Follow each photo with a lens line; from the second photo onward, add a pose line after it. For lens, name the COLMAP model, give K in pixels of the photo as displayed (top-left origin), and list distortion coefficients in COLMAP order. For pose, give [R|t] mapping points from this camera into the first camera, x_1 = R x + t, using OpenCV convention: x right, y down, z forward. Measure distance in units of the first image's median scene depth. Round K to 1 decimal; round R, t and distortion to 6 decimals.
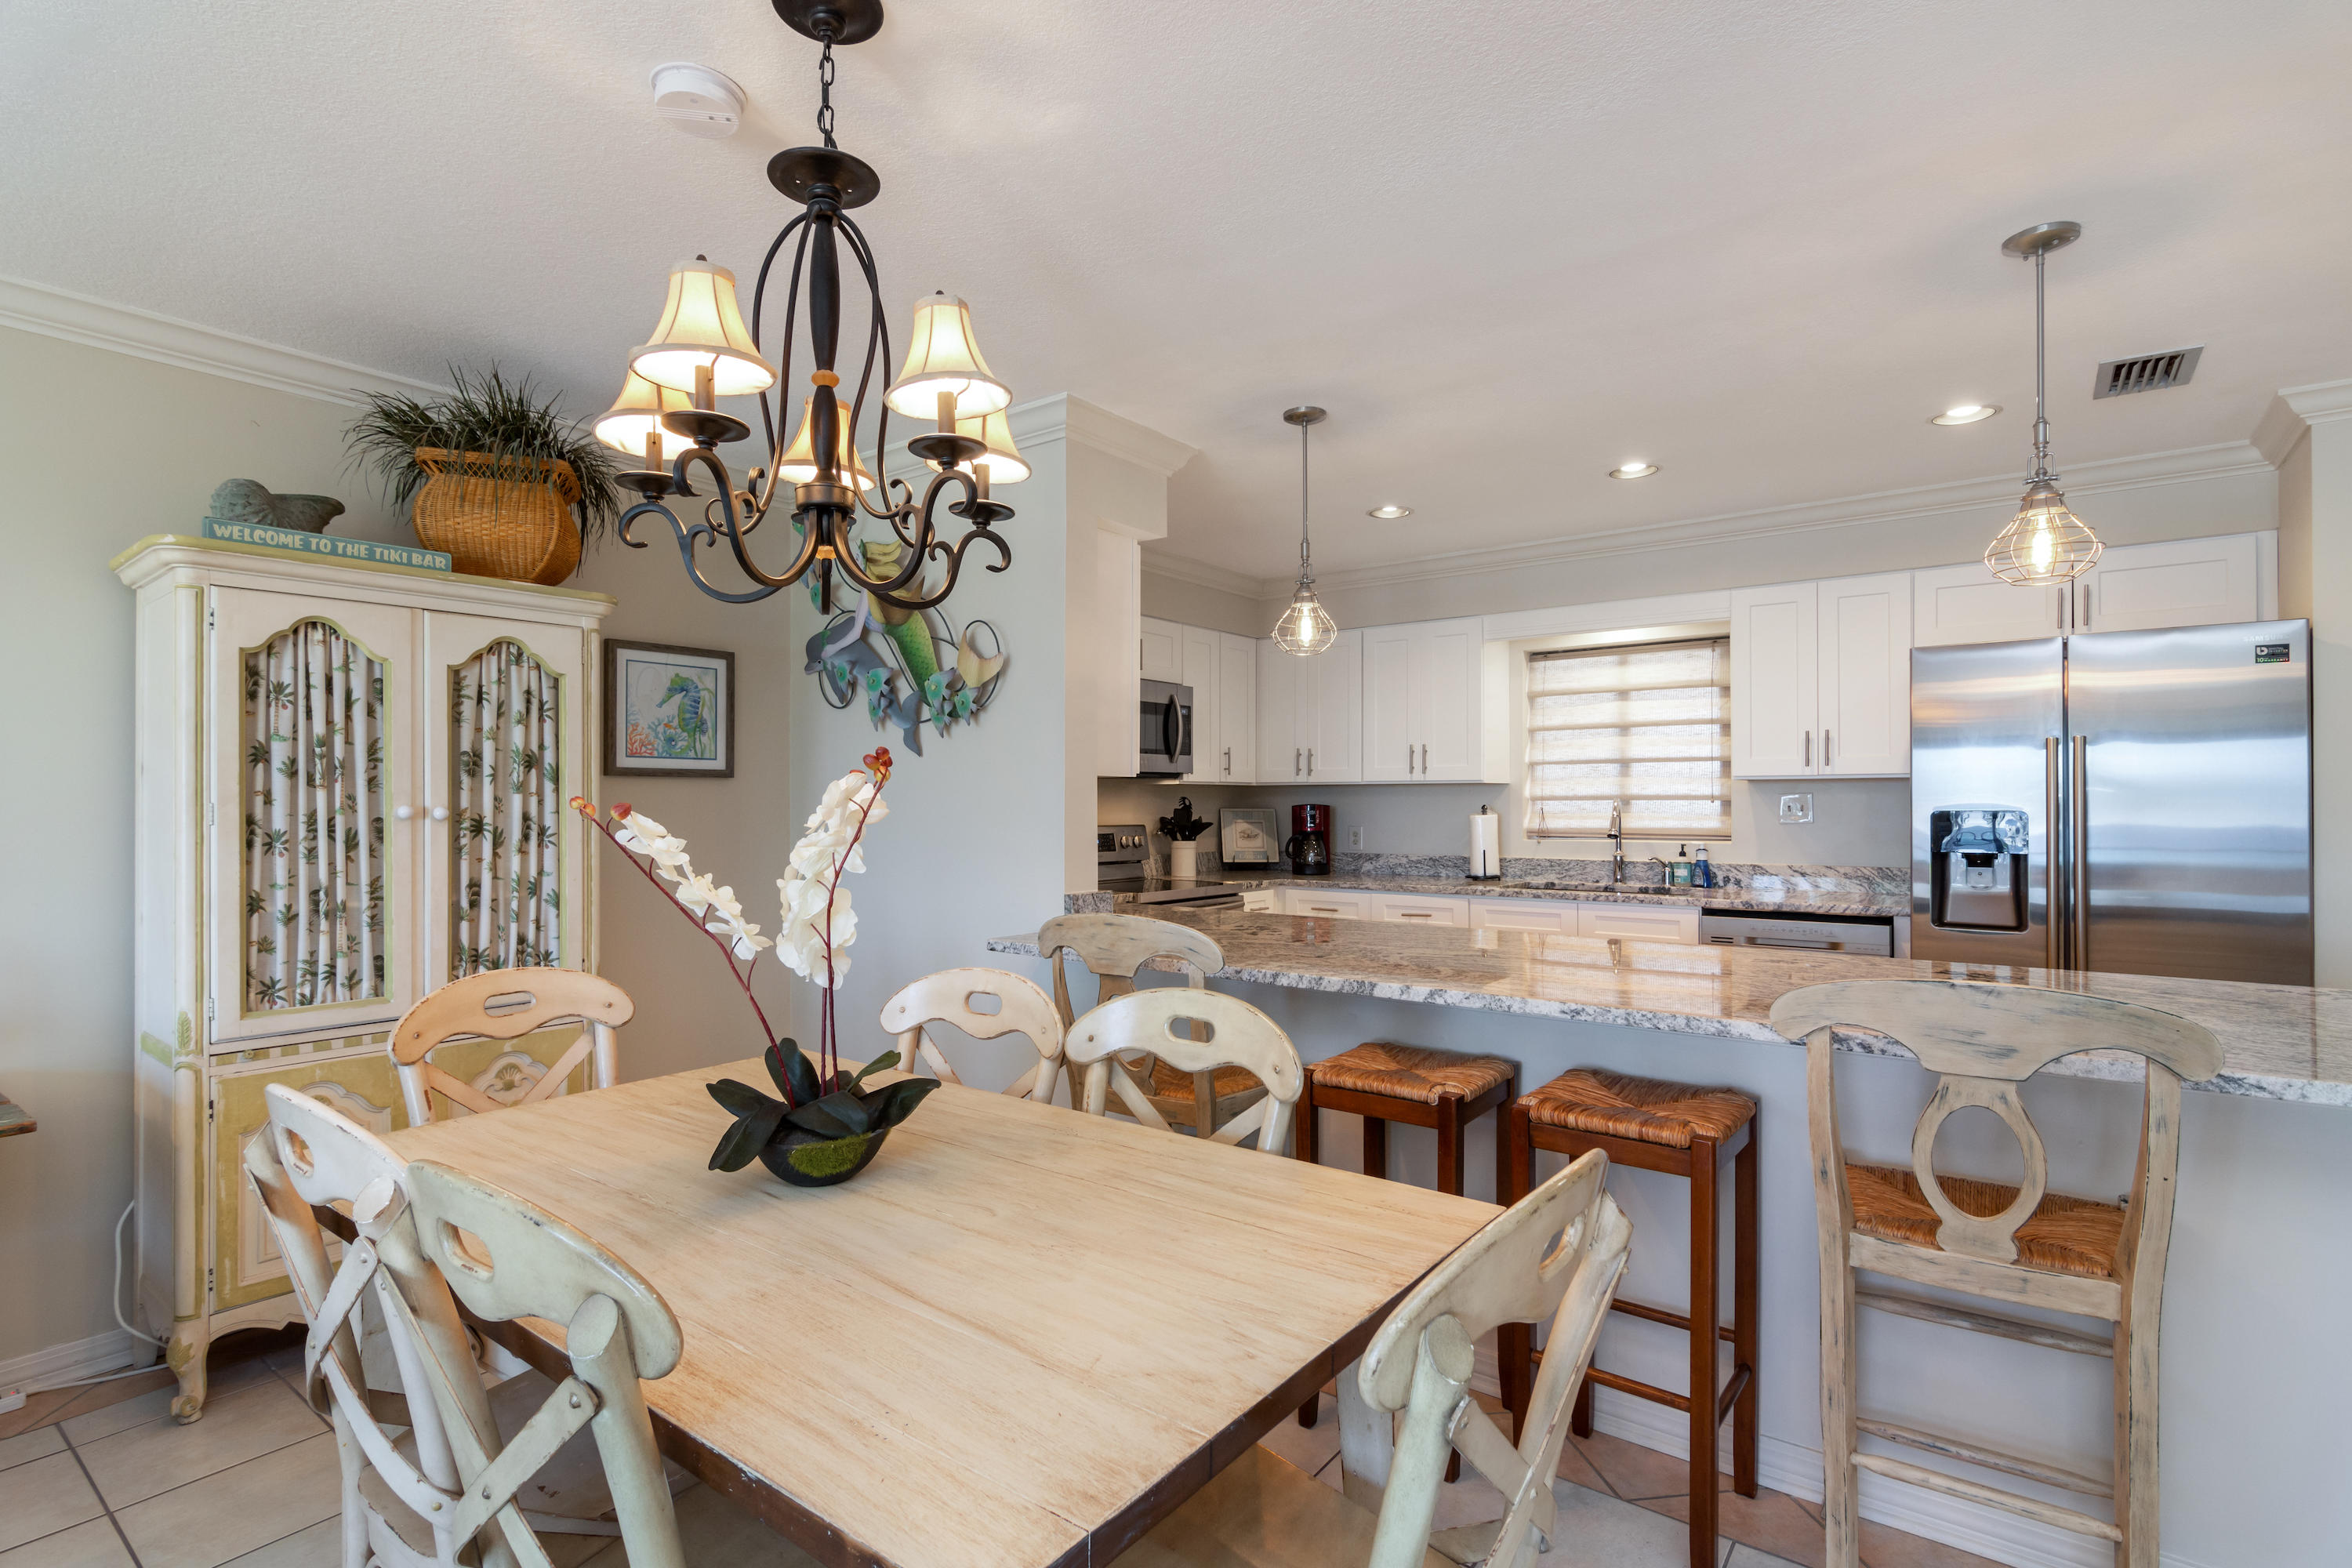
lens RADIAL K [[1127.9, 0, 1171.8], [0, 1127.9, 793.2], [0, 0, 1]] dist [-0.002227, 0.000550]
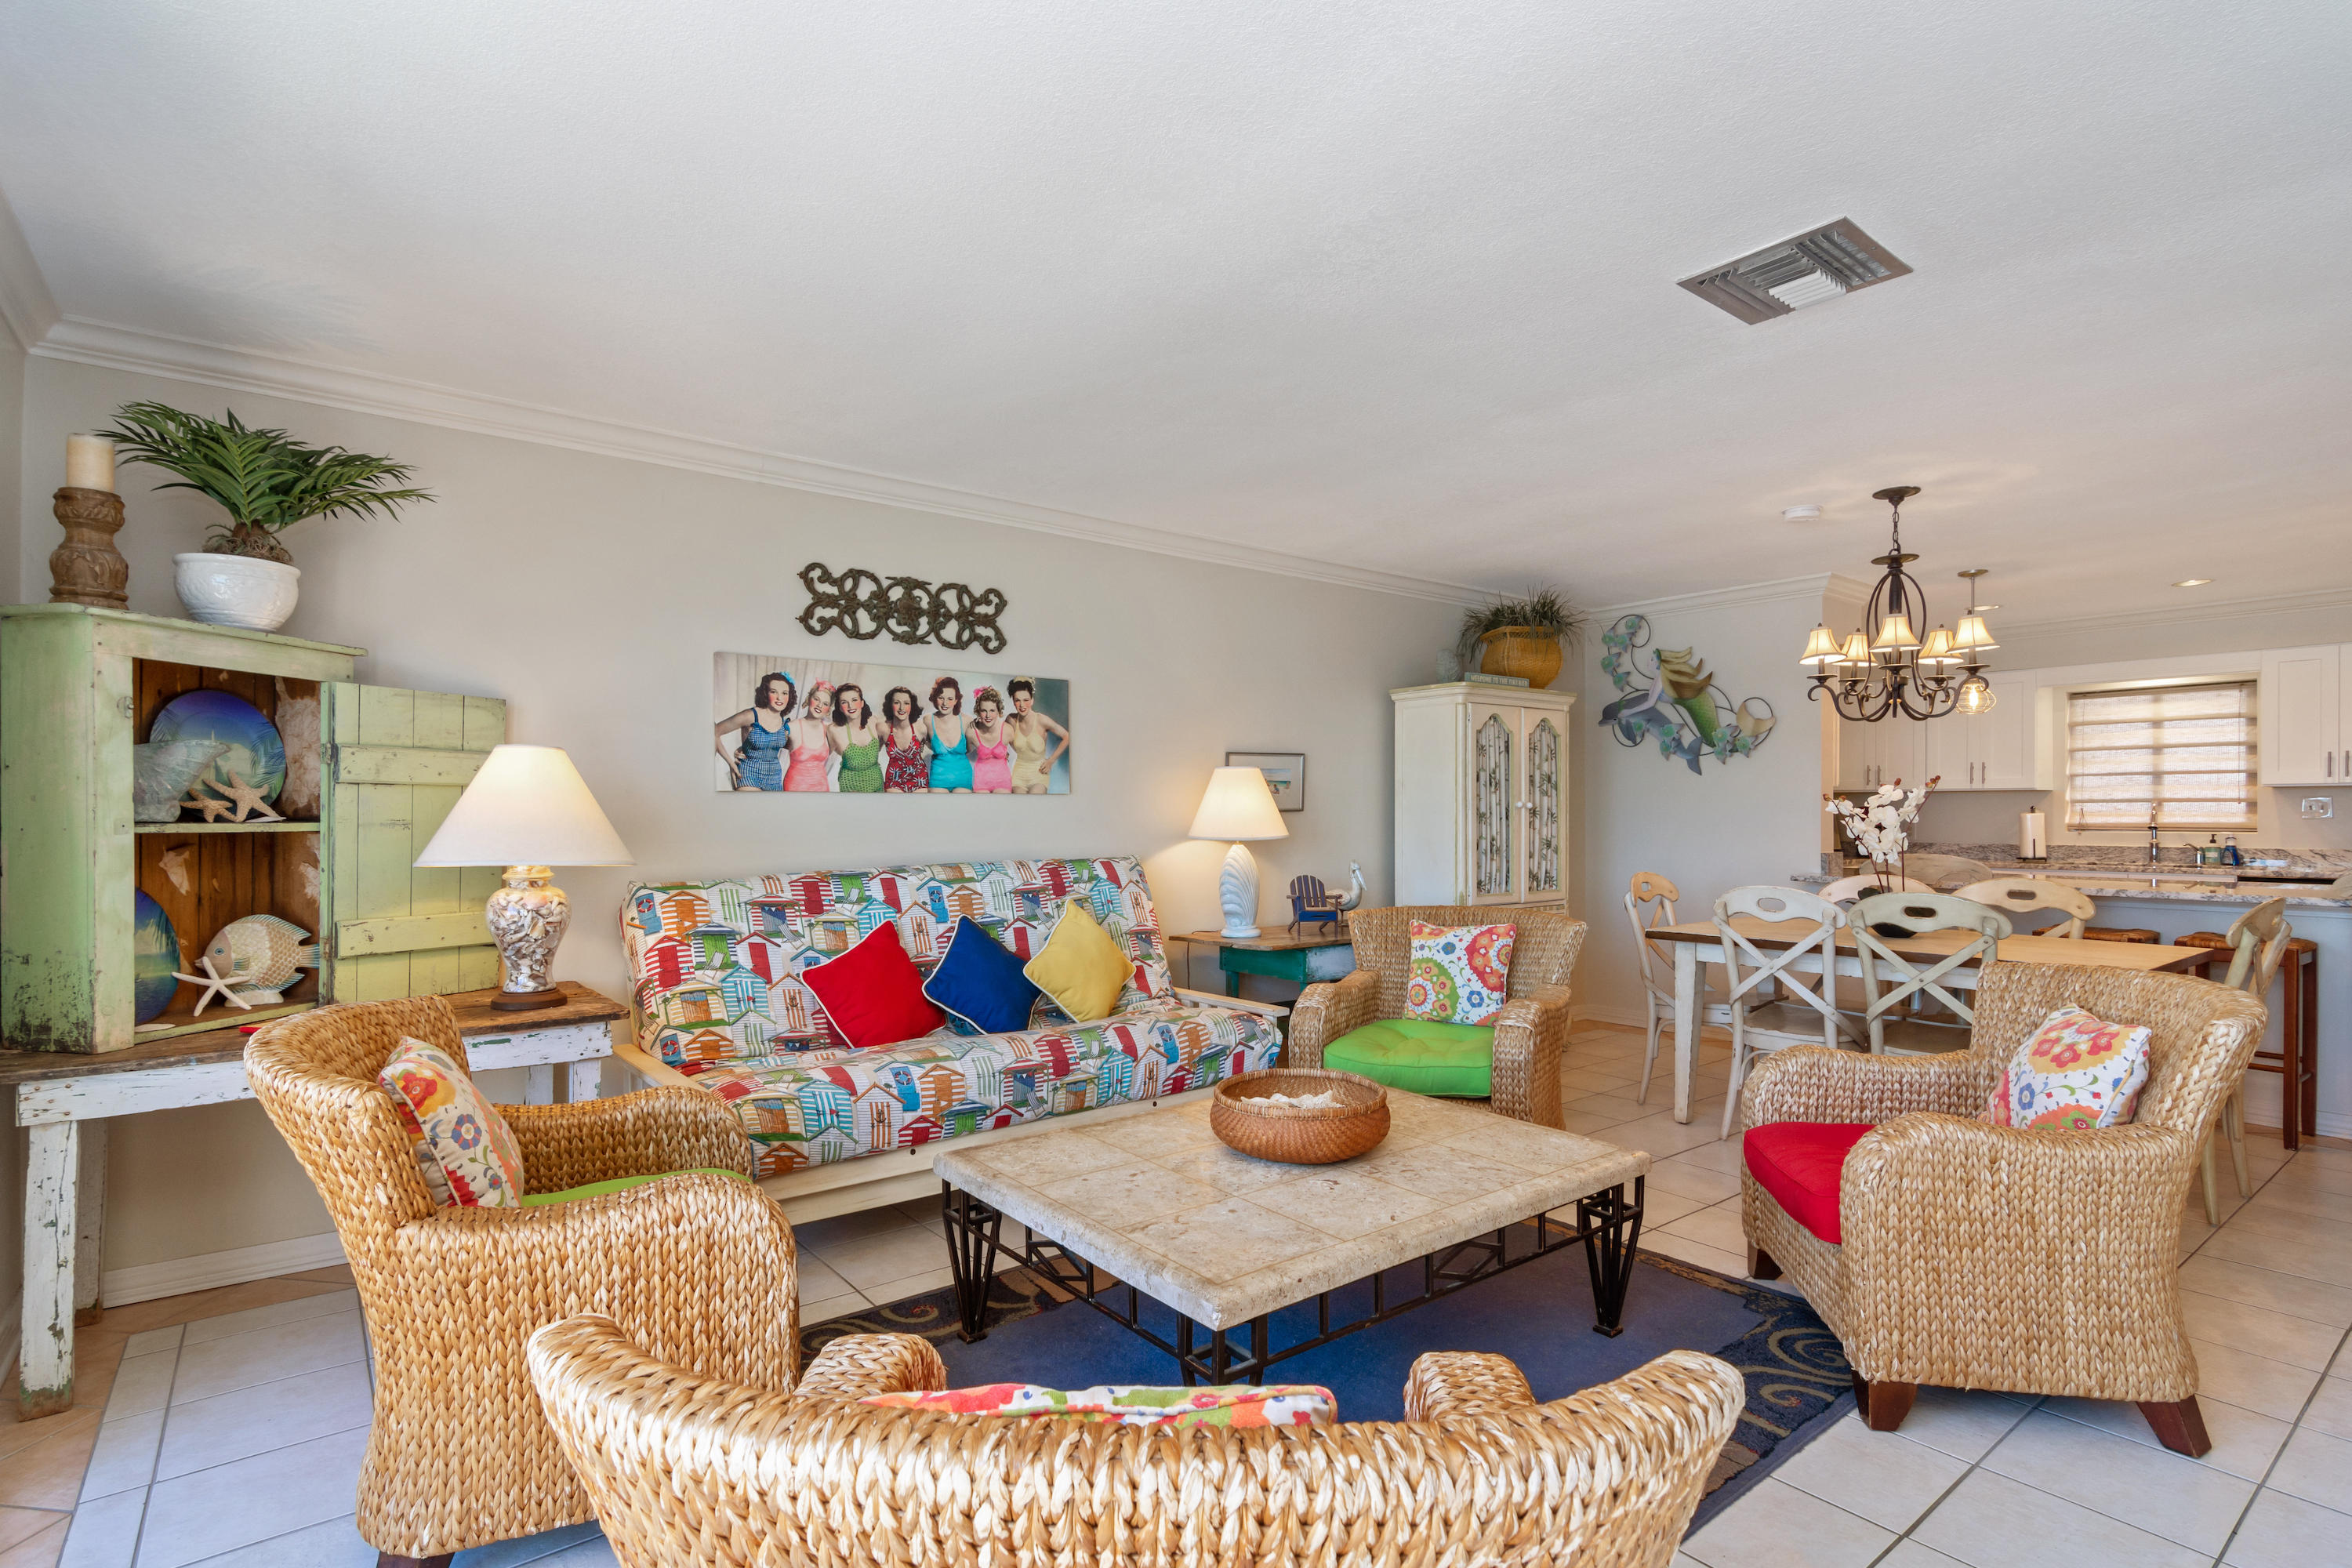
lens RADIAL K [[1141.8, 0, 1161.2], [0, 1141.8, 818.2], [0, 0, 1]] dist [-0.002667, 0.001256]
pose [[0.965664, 0.002580, -0.259781, -0.474938], [0.000479, 0.999931, 0.011712, 0.010310], [0.259793, -0.011434, 0.965597, -0.754044]]
